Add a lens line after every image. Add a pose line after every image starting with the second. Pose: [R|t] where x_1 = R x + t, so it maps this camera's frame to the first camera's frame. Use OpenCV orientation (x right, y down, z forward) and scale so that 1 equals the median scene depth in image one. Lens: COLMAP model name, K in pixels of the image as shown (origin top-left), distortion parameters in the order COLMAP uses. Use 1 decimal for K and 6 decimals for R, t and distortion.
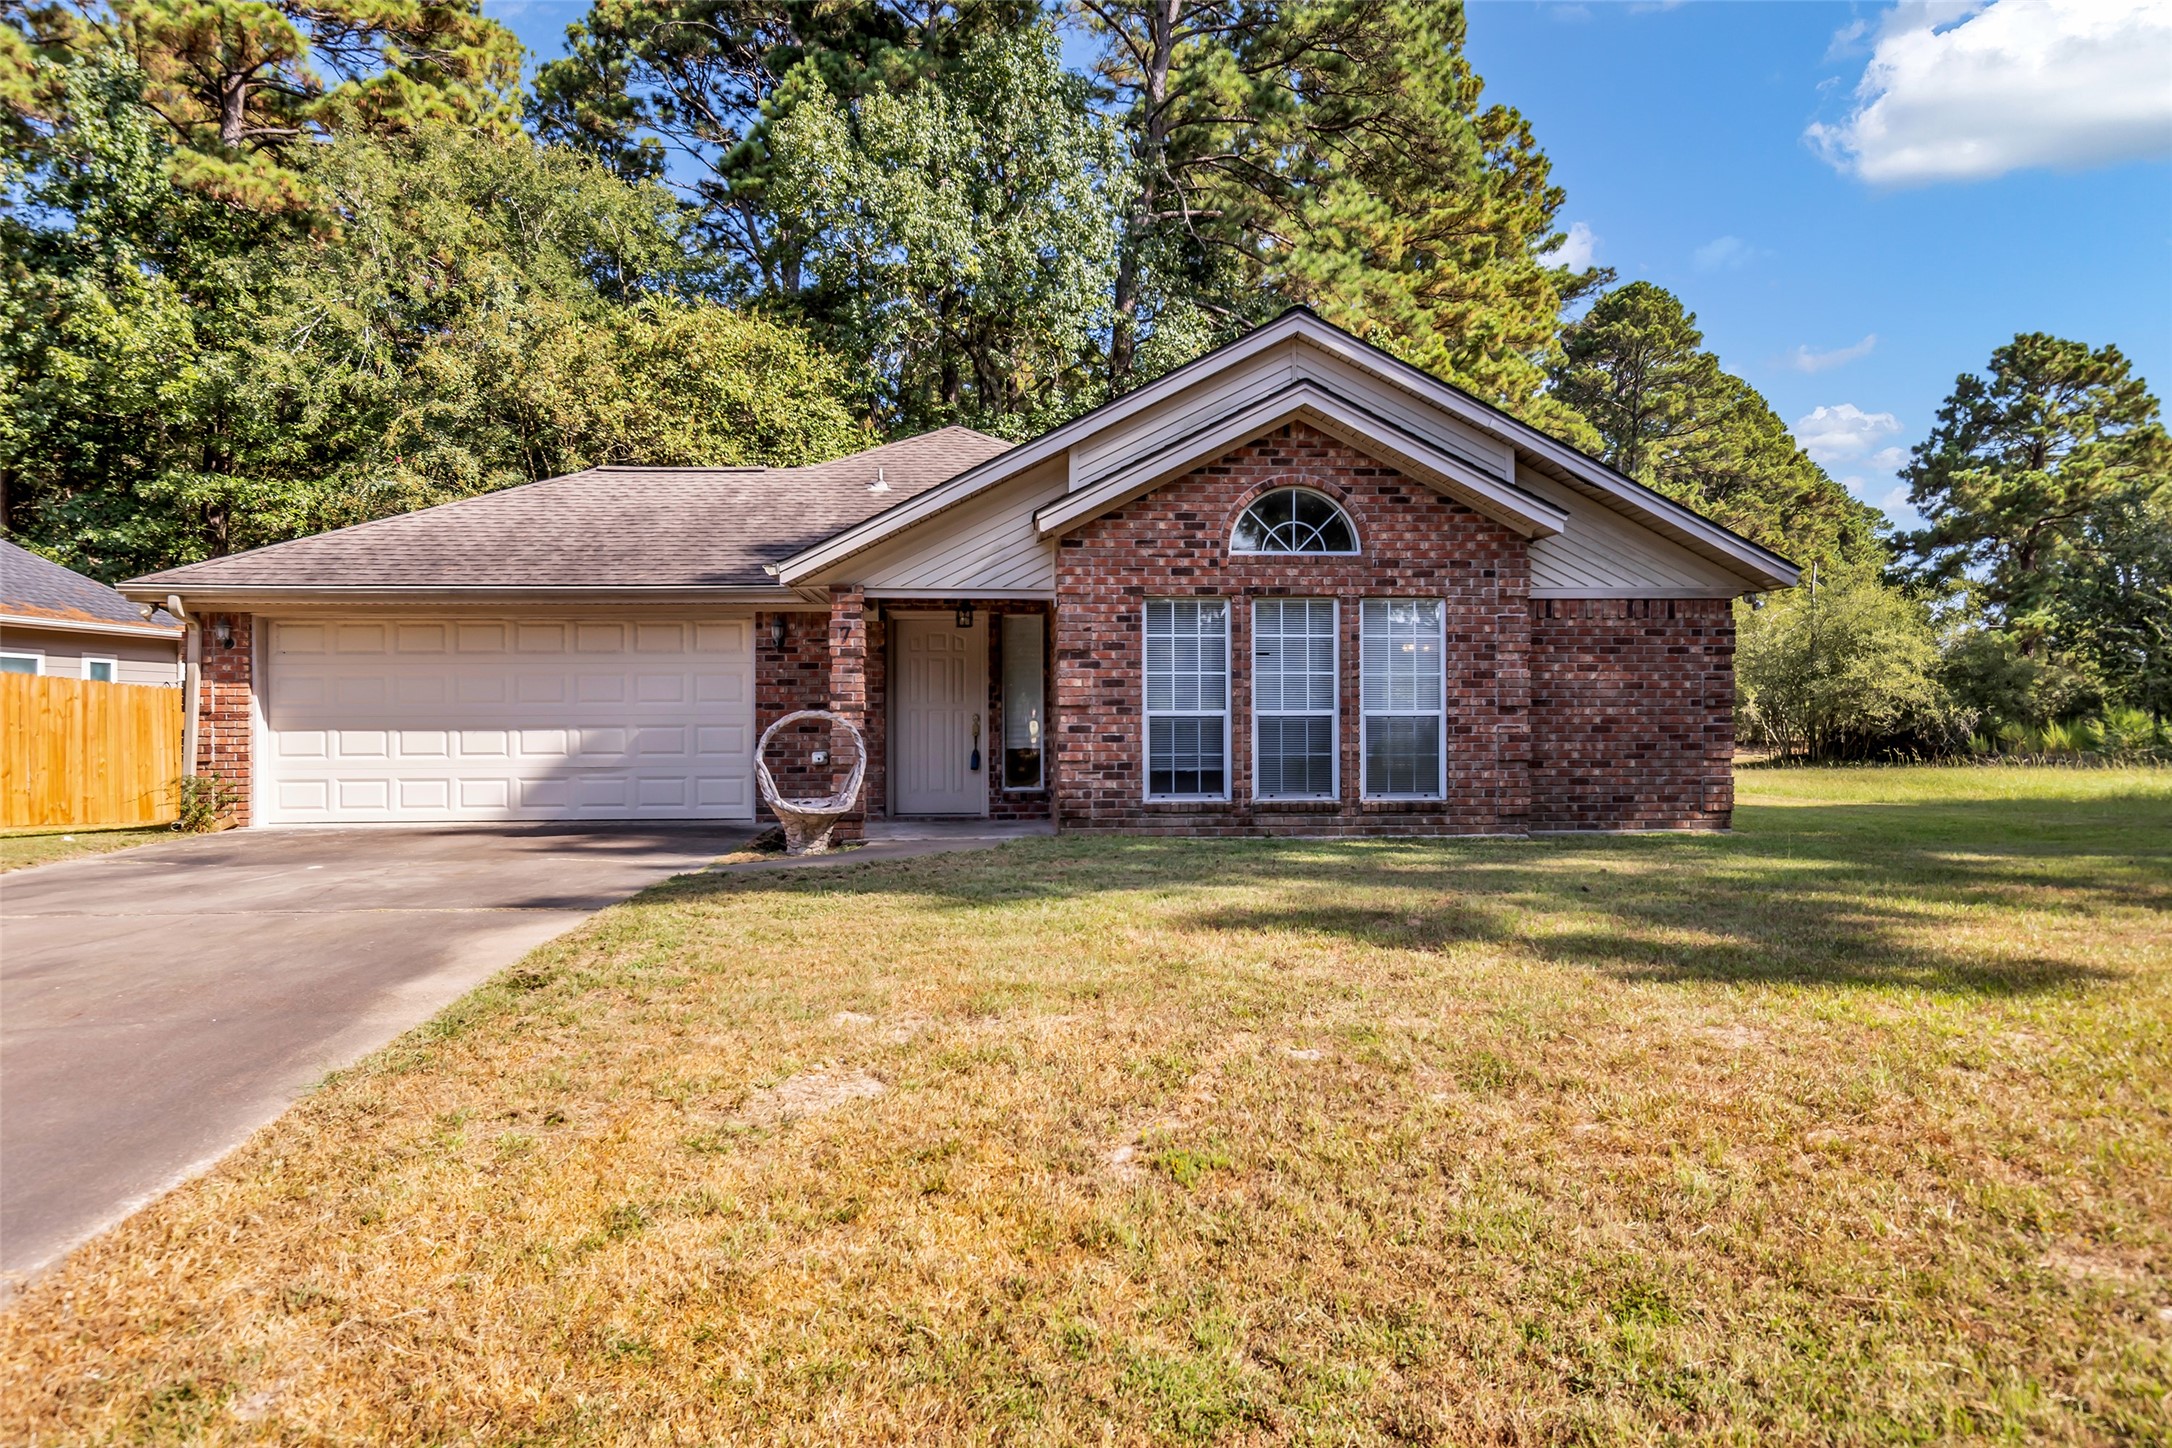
lens RADIAL K [[1192.3, 0, 1084.7], [0, 1192.3, 800.8], [0, 0, 1]] dist [0.004969, 0.000428]
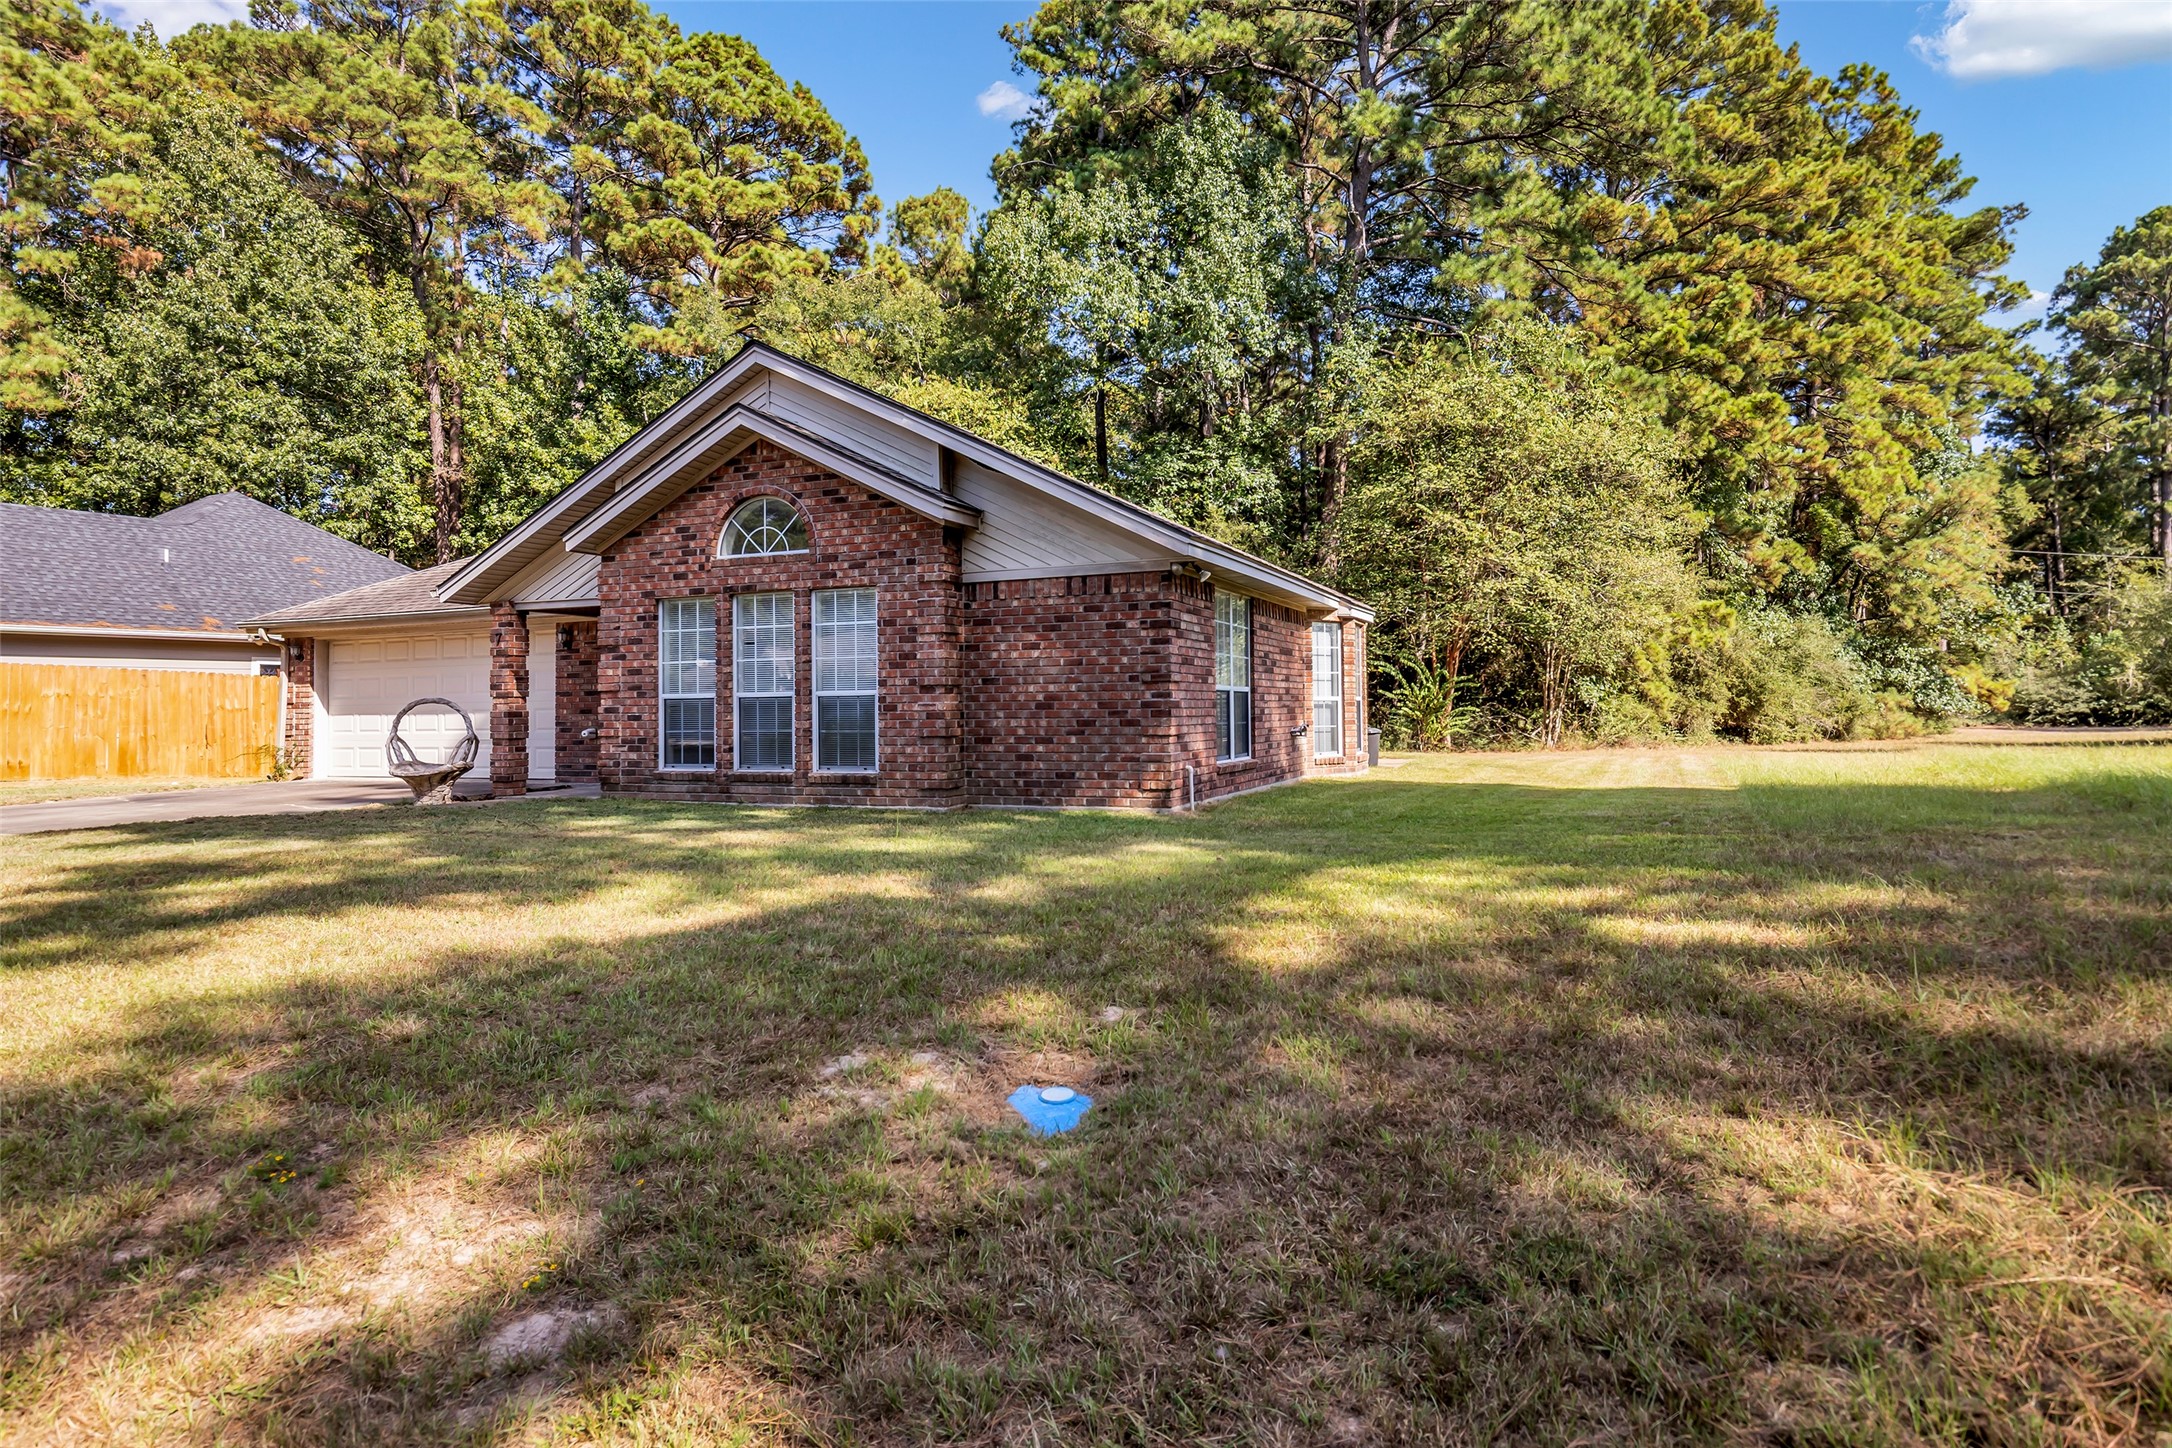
lens RADIAL K [[1013.6, 0, 1093.0], [0, 1013.6, 732.9], [0, 0, 1]] dist [-0.014572, 0.005017]
pose [[0.925231, 0.001142, -0.379402, 0.828486], [-0.014022, 0.999415, -0.031187, -0.011514], [0.379144, 0.034175, 0.924706, 0.230681]]
